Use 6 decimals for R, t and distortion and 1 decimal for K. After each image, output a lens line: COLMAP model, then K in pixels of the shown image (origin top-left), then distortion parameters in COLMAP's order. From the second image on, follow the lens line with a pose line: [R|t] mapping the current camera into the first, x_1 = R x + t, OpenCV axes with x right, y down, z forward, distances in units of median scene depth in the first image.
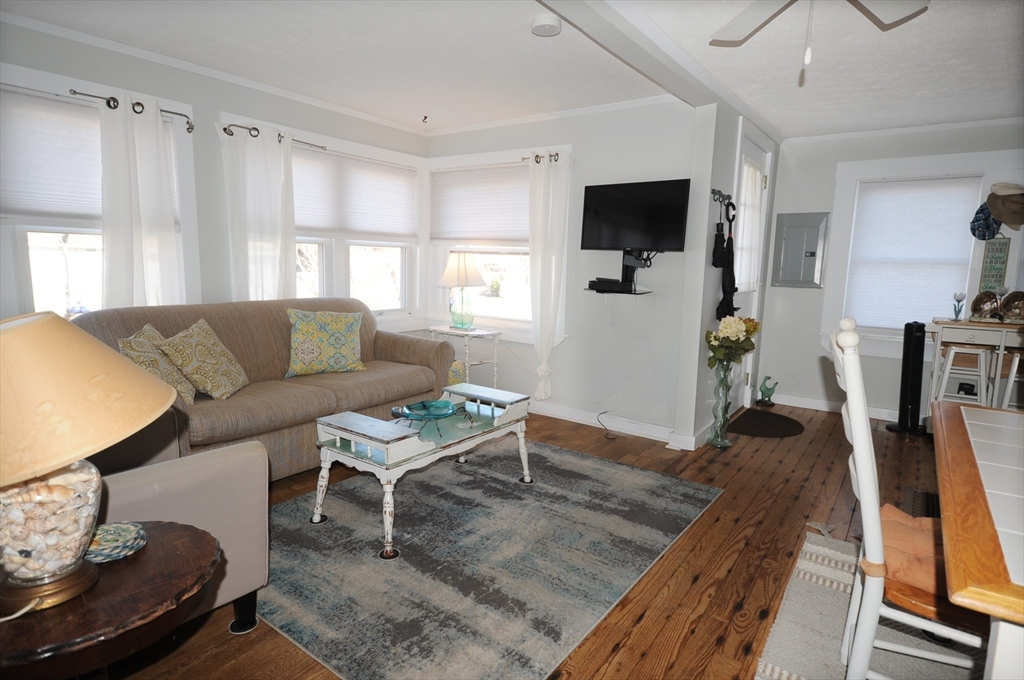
lens RADIAL K [[570.3, 0, 512.3], [0, 570.3, 336.3], [0, 0, 1]] dist [0.023358, -0.001630]
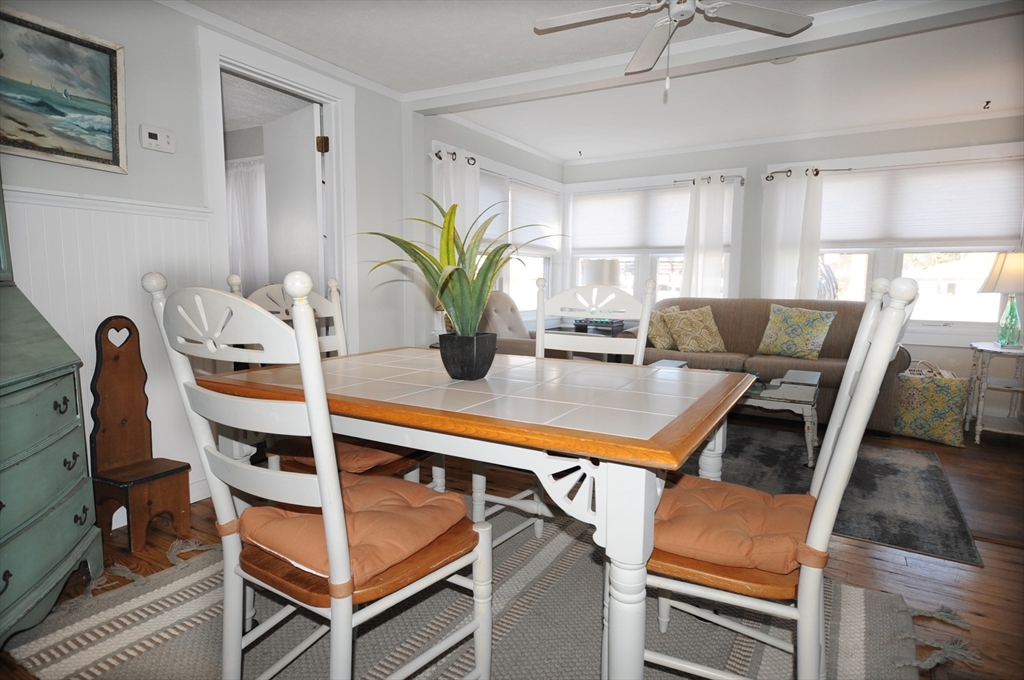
lens RADIAL K [[570.3, 0, 512.5], [0, 570.3, 339.9], [0, 0, 1]] dist [0.023358, -0.001630]
pose [[0.090449, 0.082893, -0.992445, 1.019512], [-0.141107, 0.987543, 0.069623, 0.030518], [0.985854, 0.133743, 0.101019, 0.338998]]
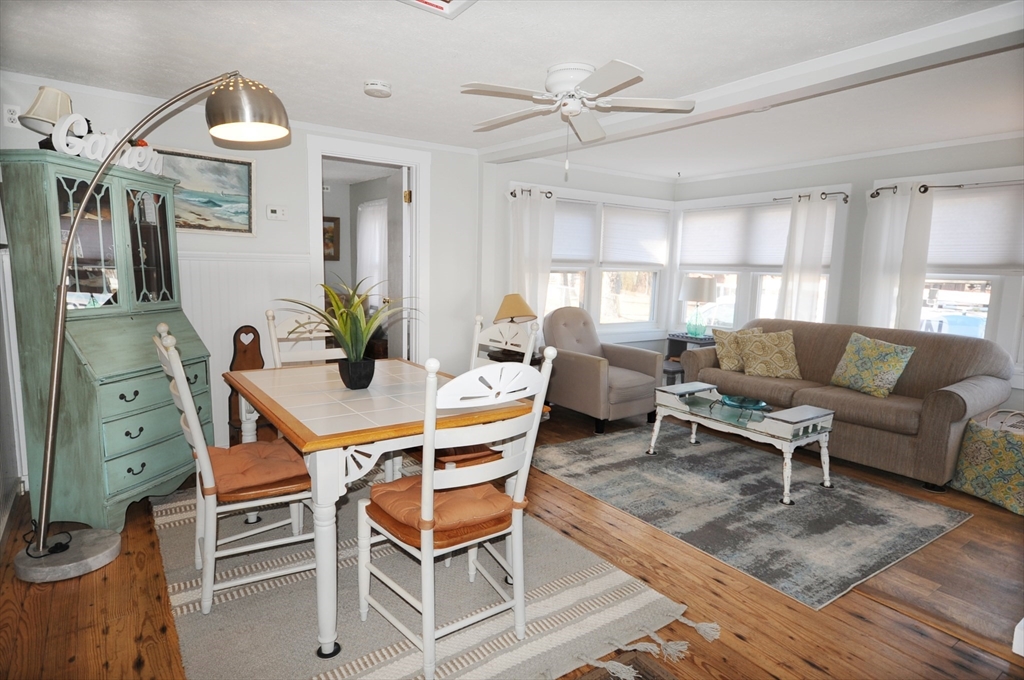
lens RADIAL K [[570.3, 0, 509.2], [0, 570.3, 342.2], [0, 0, 1]] dist [0.023358, -0.001630]
pose [[-0.328379, 0.096101, -0.939644, 1.190152], [-0.157816, 0.975245, 0.154894, -0.120990], [0.931269, 0.199155, -0.305084, 0.810602]]
